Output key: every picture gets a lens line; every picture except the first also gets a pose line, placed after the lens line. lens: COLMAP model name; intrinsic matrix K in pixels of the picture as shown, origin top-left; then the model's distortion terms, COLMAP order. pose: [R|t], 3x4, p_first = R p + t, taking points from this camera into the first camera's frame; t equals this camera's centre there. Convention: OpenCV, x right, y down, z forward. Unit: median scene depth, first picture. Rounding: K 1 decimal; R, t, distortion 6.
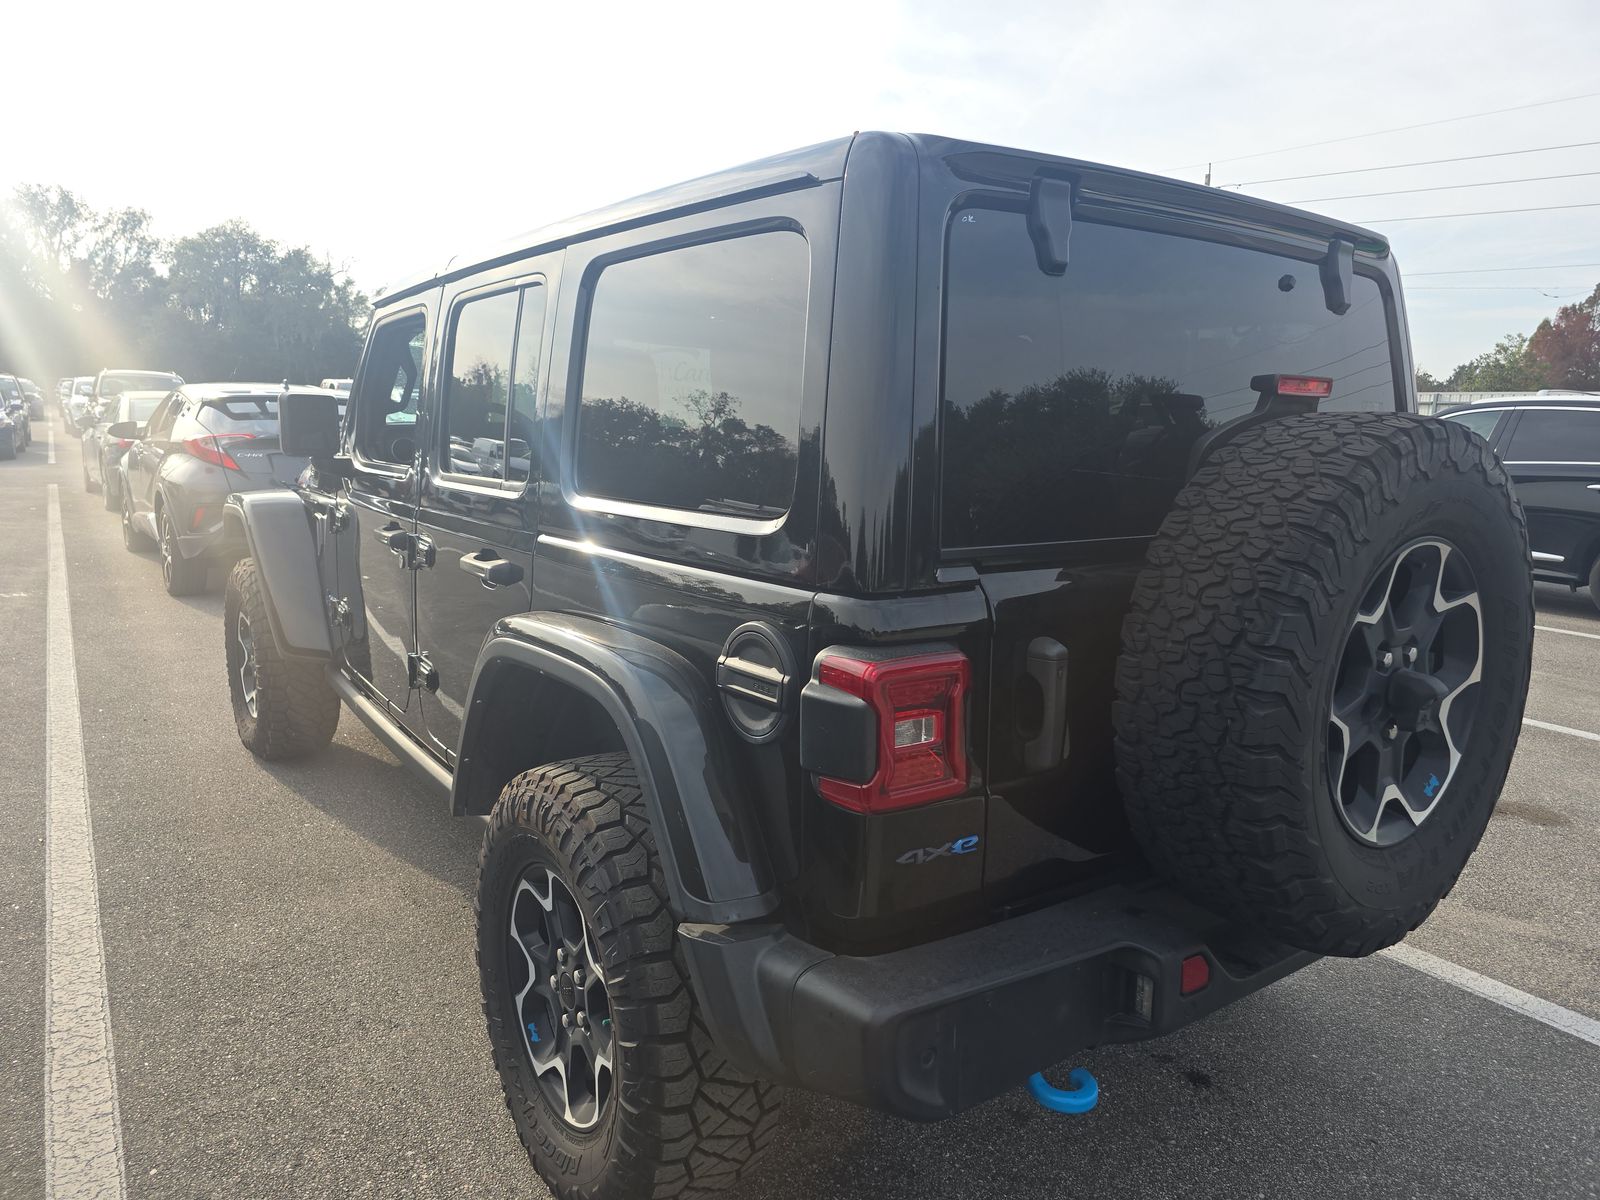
lens RADIAL K [[1062.4, 0, 809.4], [0, 1062.4, 607.8], [0, 0, 1]] dist [0.025604, -0.027500]
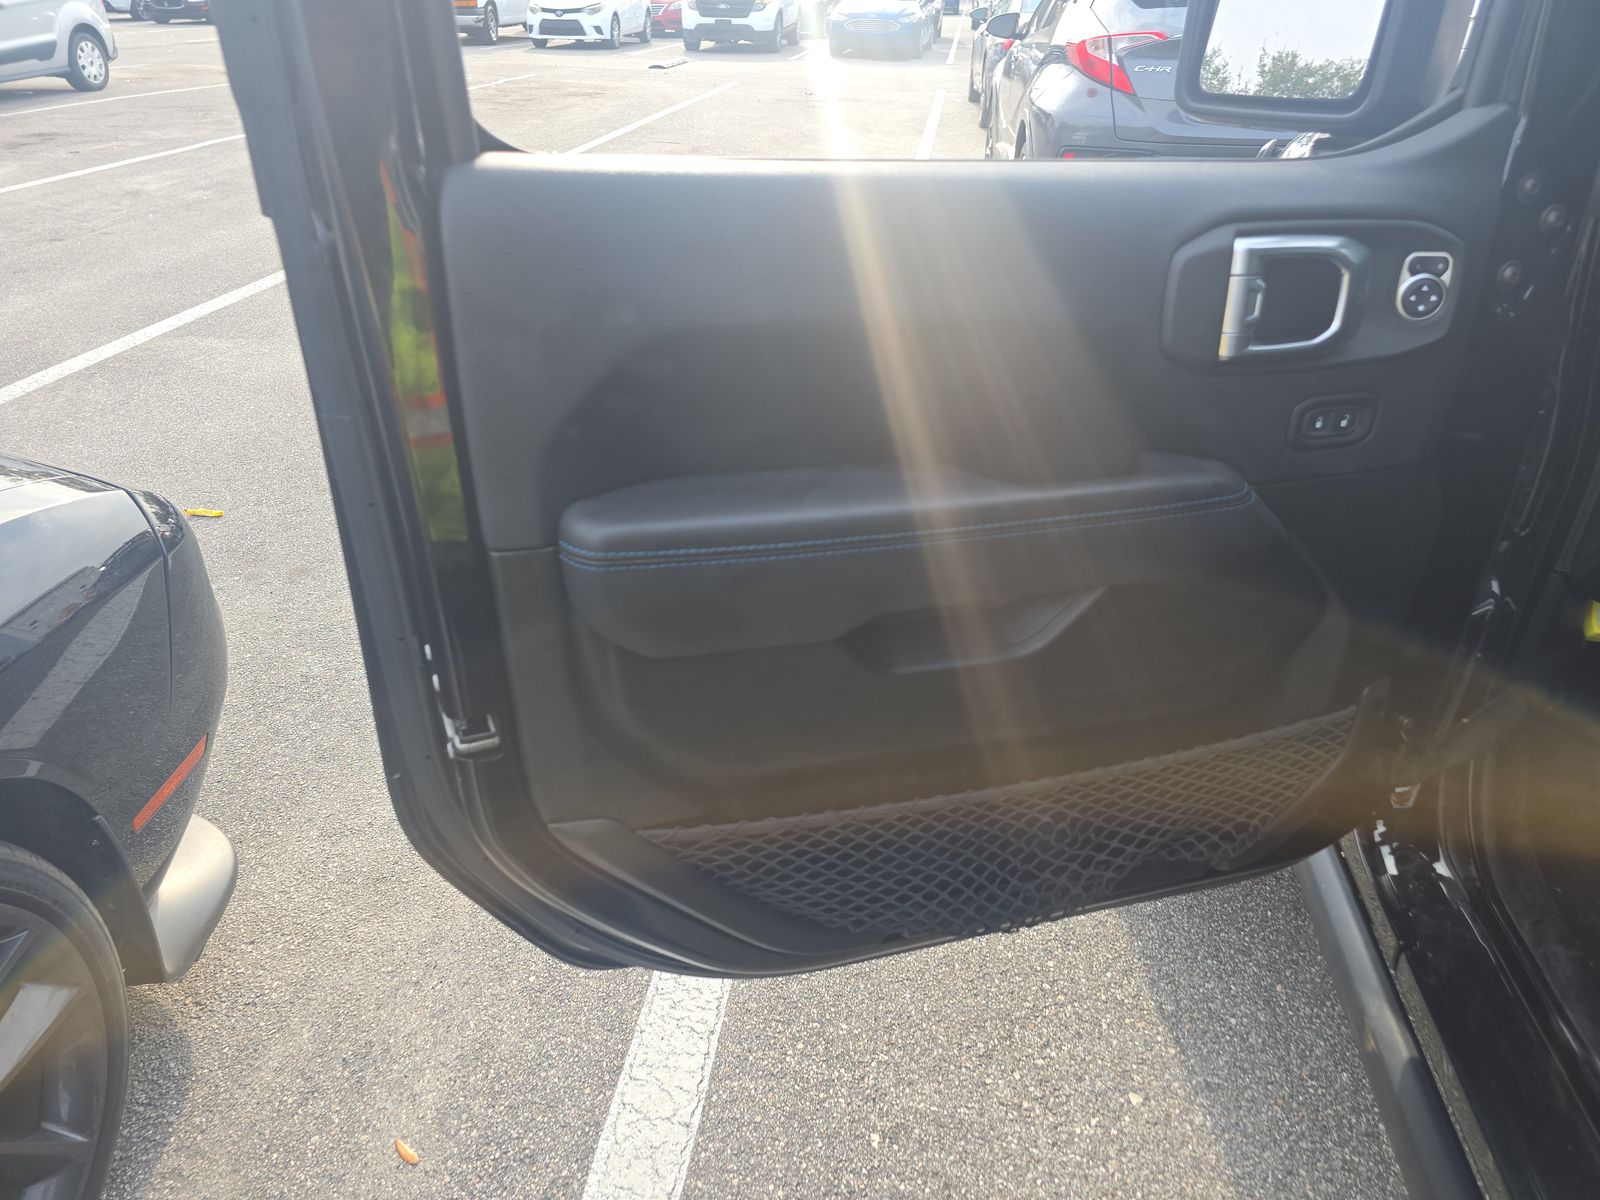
lens RADIAL K [[1062.4, 0, 800.2], [0, 1062.4, 601.3], [0, 0, 1]] dist [0.025604, -0.027500]
pose [[0.733970, 0.318589, -0.599824, -0.149838], [-0.105998, 0.926067, 0.362166, -0.044073], [0.670859, -0.202239, 0.713475, 0.259692]]
